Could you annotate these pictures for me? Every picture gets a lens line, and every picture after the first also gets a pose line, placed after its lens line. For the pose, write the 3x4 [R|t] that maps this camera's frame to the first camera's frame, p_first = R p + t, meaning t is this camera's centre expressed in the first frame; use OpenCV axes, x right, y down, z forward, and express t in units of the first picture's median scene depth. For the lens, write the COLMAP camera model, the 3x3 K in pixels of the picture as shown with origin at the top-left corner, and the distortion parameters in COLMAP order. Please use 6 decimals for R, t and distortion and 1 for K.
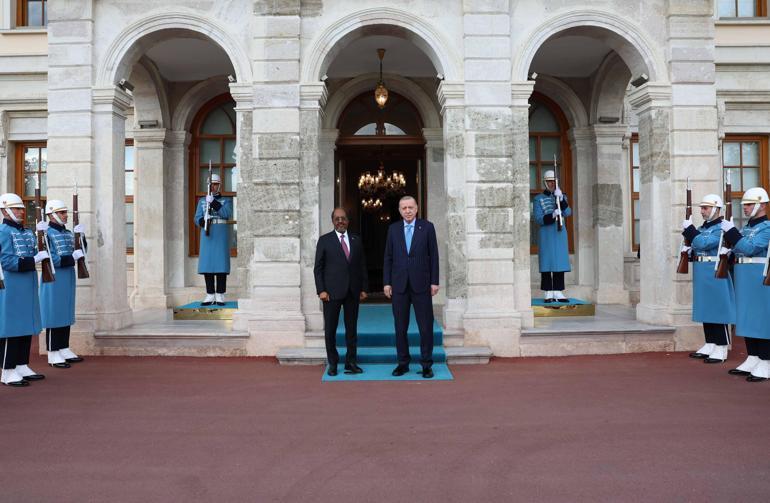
lens RADIAL K [[544.0, 0, 382.3], [0, 544.0, 250.2], [0, 0, 1]] dist [0.002377, 0.000901]
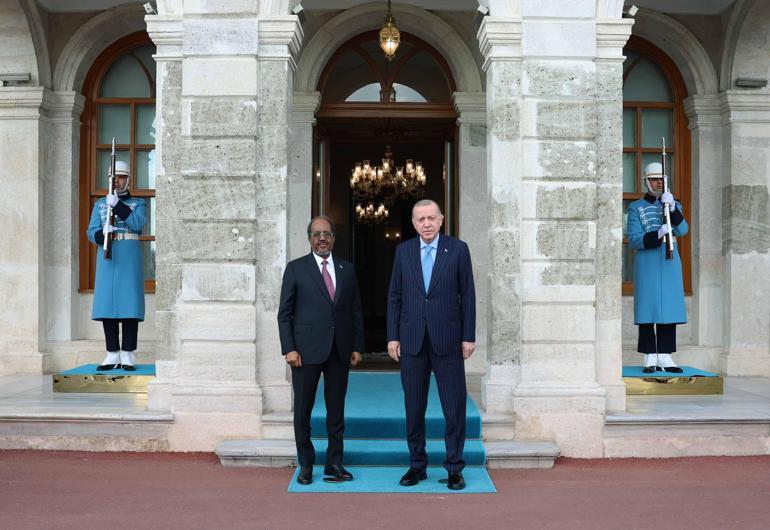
lens RADIAL K [[554.6, 0, 387.1], [0, 554.6, 265.9], [0, 0, 1]] dist [-0.008227, -0.004120]
pose [[0.999883, 0.014093, -0.005940, 0.003803], [-0.014023, 0.999833, 0.011722, -0.030467], [0.006104, -0.011637, 0.999914, 0.360800]]
